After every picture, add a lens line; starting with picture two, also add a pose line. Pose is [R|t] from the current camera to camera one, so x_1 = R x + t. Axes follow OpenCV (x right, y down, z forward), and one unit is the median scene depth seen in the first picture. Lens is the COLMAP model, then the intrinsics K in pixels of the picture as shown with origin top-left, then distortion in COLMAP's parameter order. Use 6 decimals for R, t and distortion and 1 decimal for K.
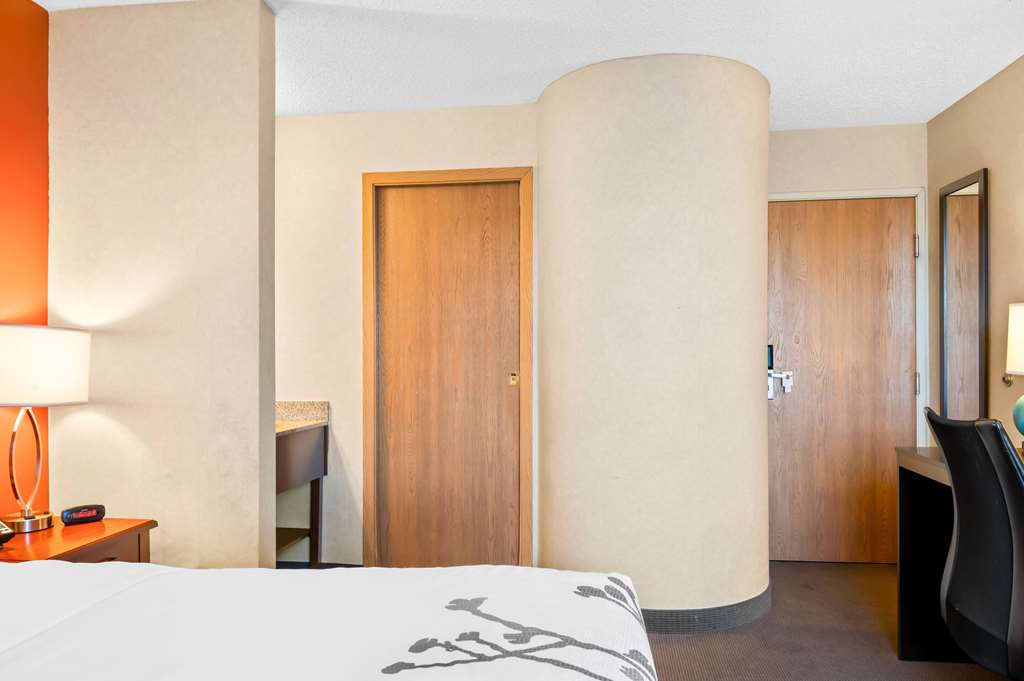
lens RADIAL K [[728.1, 0, 514.0], [0, 728.1, 355.3], [0, 0, 1]] dist [-0.007269, 0.006817]
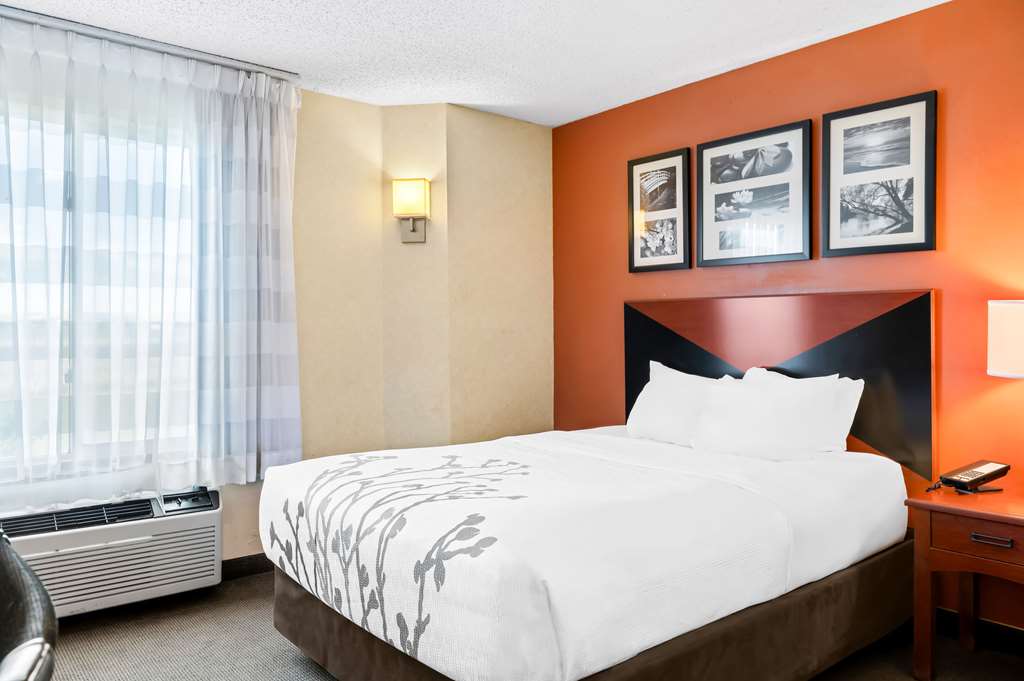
lens RADIAL K [[728.1, 0, 521.8], [0, 728.1, 334.8], [0, 0, 1]] dist [-0.007269, 0.006817]
pose [[-0.683133, 0.011921, -0.730197, 0.813151], [0.004984, 0.999920, 0.011662, -0.009805], [0.730277, 0.004328, -0.683137, 1.613510]]
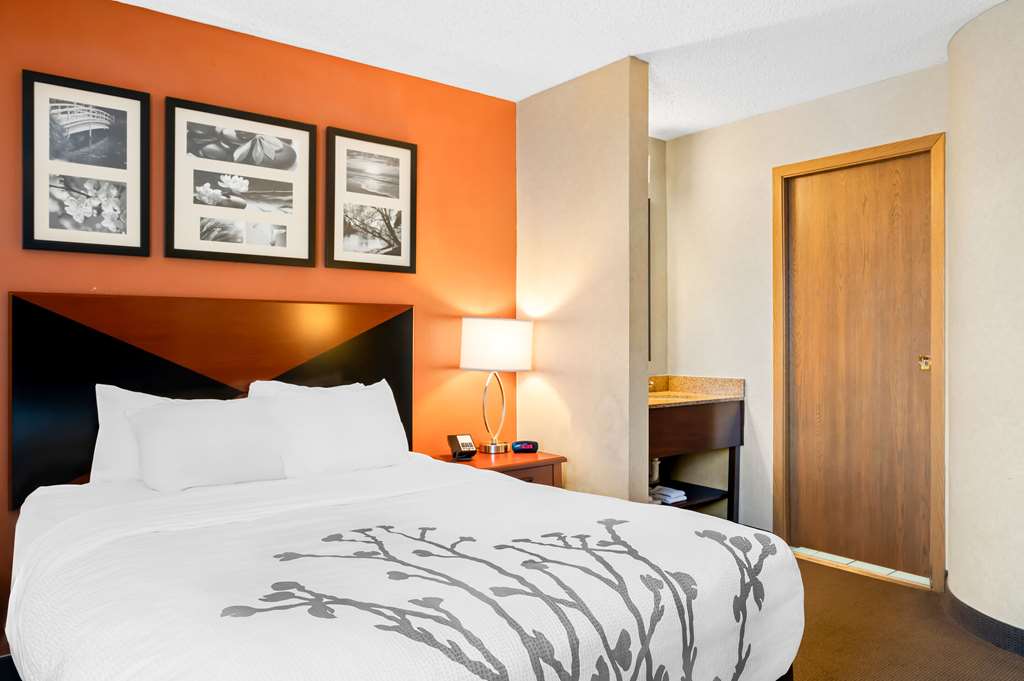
lens RADIAL K [[728.1, 0, 513.2], [0, 728.1, 341.5], [0, 0, 1]] dist [-0.007269, 0.006817]
pose [[0.710041, 0.006362, -0.704132, 0.600906], [-0.000955, 0.999967, 0.008072, -0.004782], [0.704160, -0.005059, 0.710023, -0.073622]]
